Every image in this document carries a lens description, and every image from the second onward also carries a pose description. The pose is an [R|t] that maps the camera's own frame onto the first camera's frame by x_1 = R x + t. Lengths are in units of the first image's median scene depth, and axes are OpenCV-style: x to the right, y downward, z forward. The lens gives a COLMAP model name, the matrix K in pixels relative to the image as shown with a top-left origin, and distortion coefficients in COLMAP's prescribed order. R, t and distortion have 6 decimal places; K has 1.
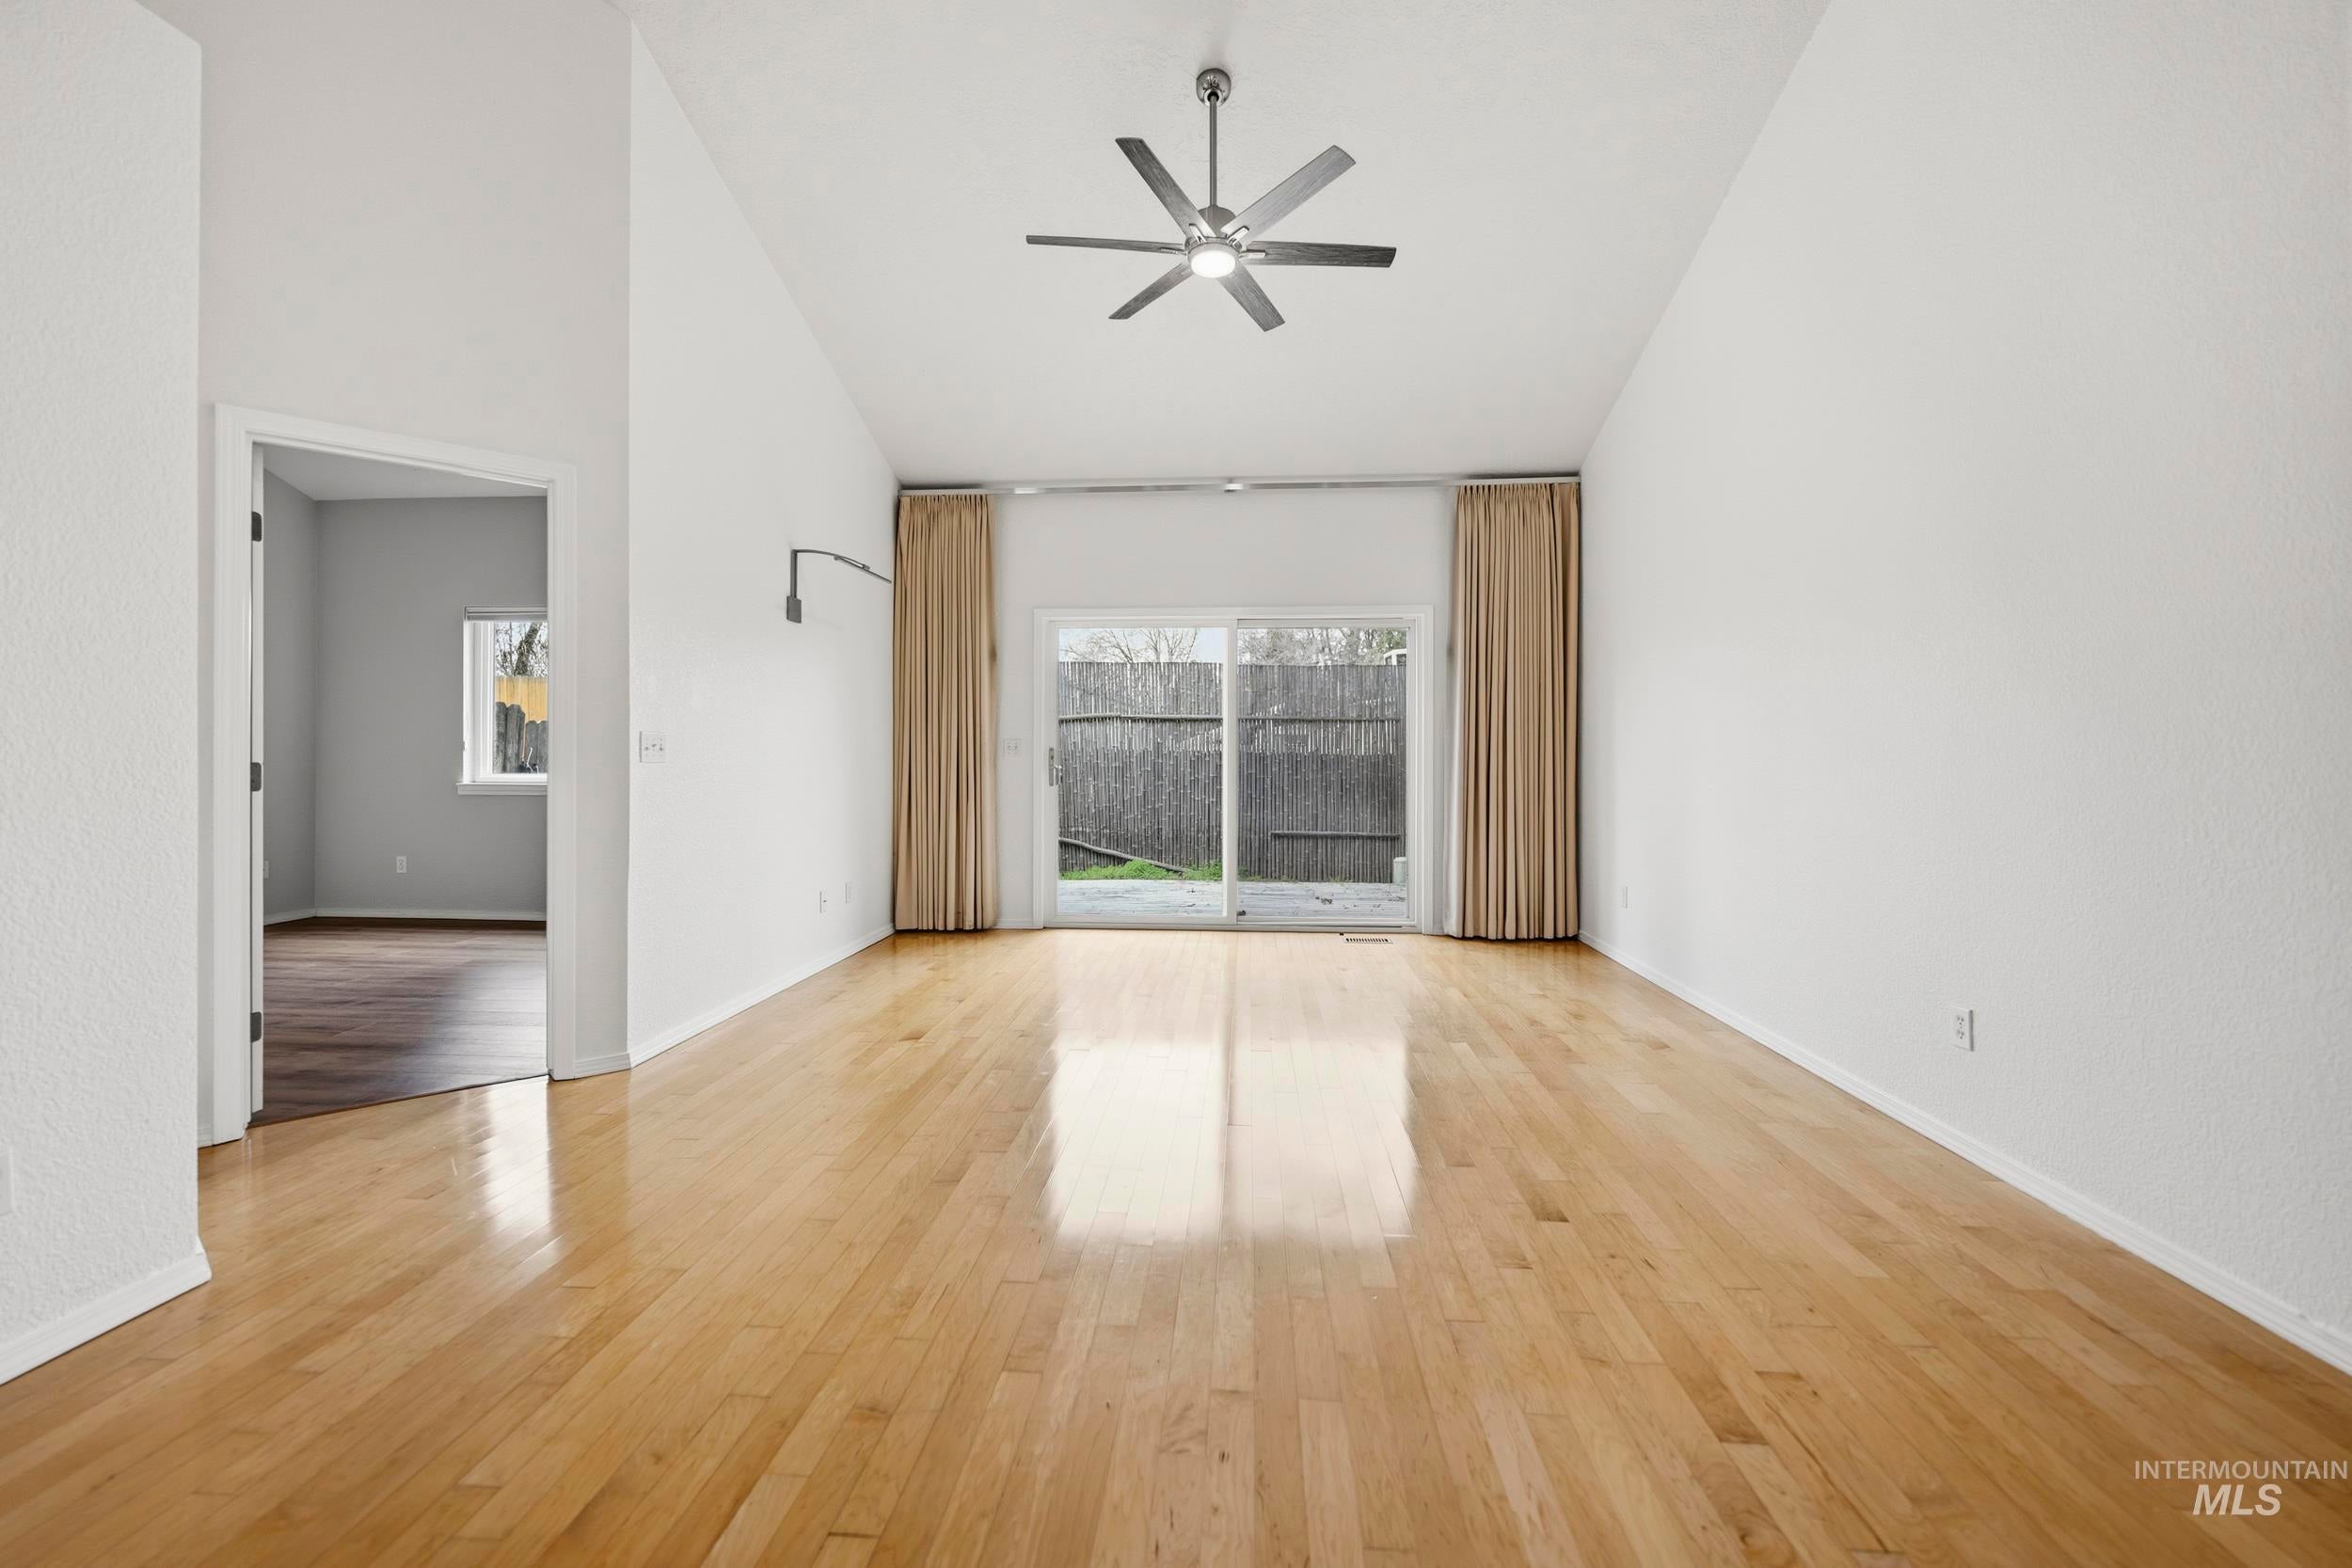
lens RADIAL K [[944.6, 0, 1189.2], [0, 944.6, 767.1], [0, 0, 1]] dist [0.000060, 0.000302]
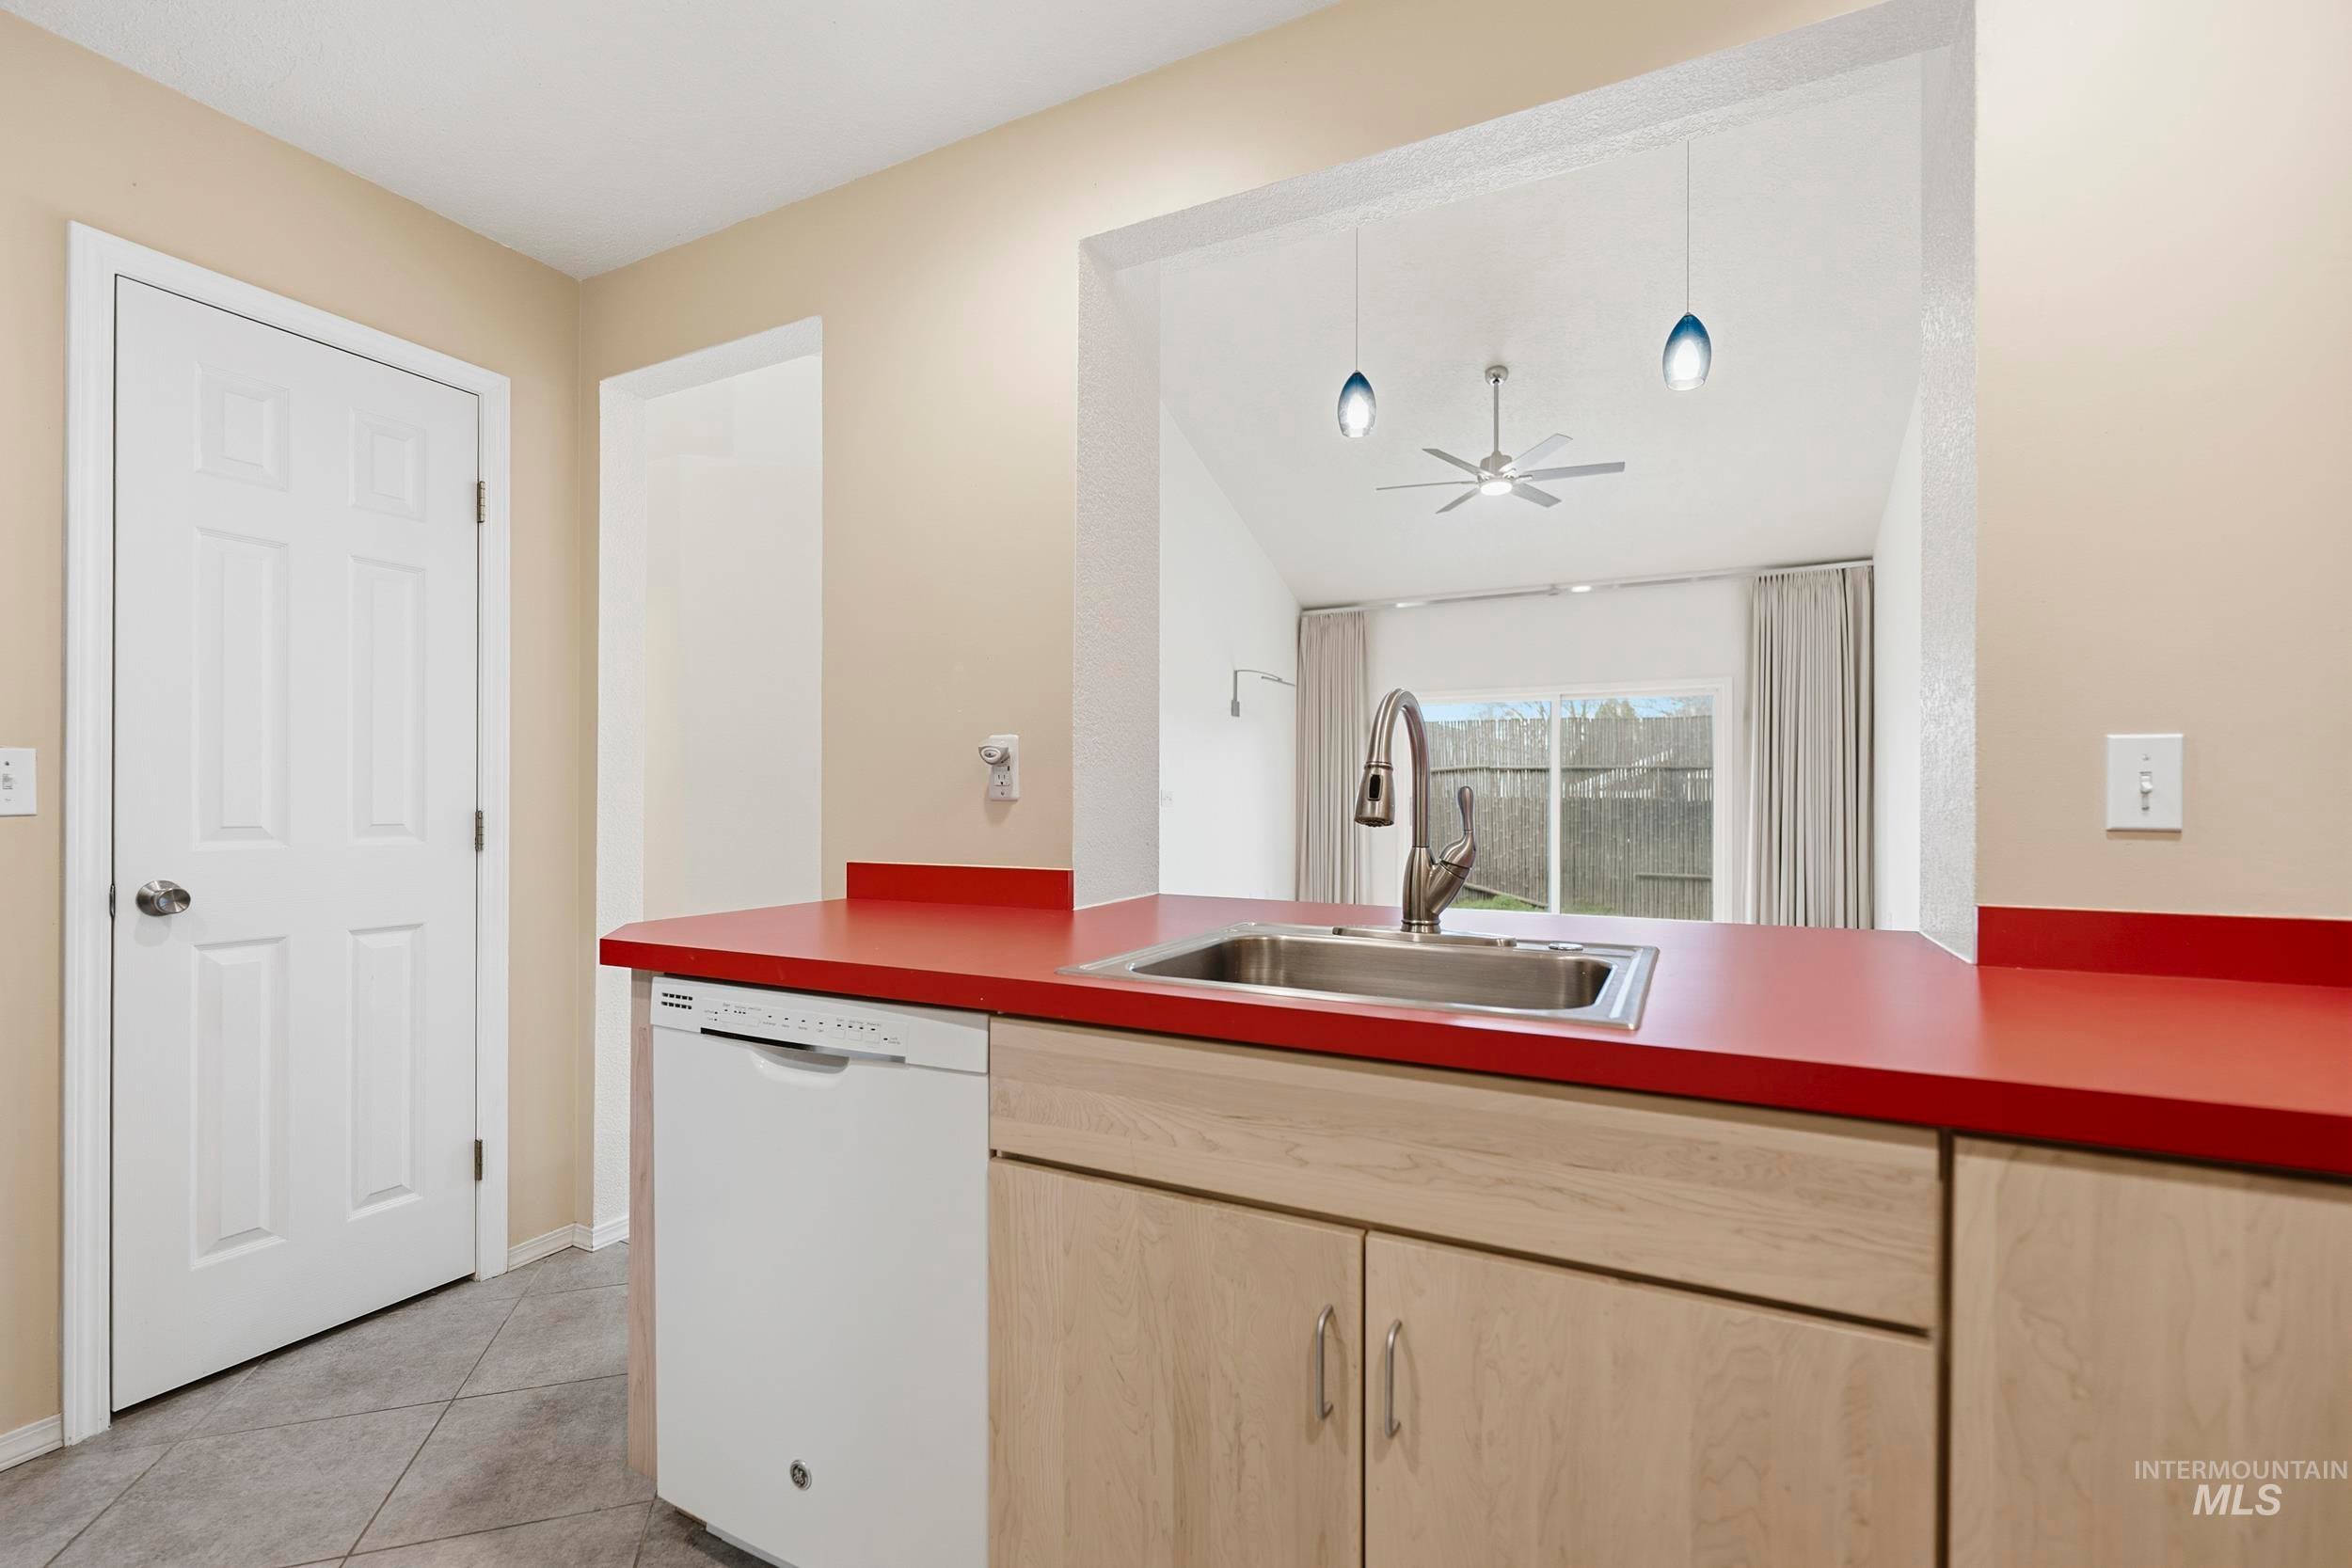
lens RADIAL K [[978.0, 0, 1226.5], [0, 978.0, 796.6], [0, 0, 1]] dist [-0.003441, 0.000362]
pose [[0.930928, -0.000682, -0.365202, 0.115126], [-0.004616, 0.999896, -0.013634, -0.001970], [0.365173, 0.014378, 0.930829, -0.373068]]
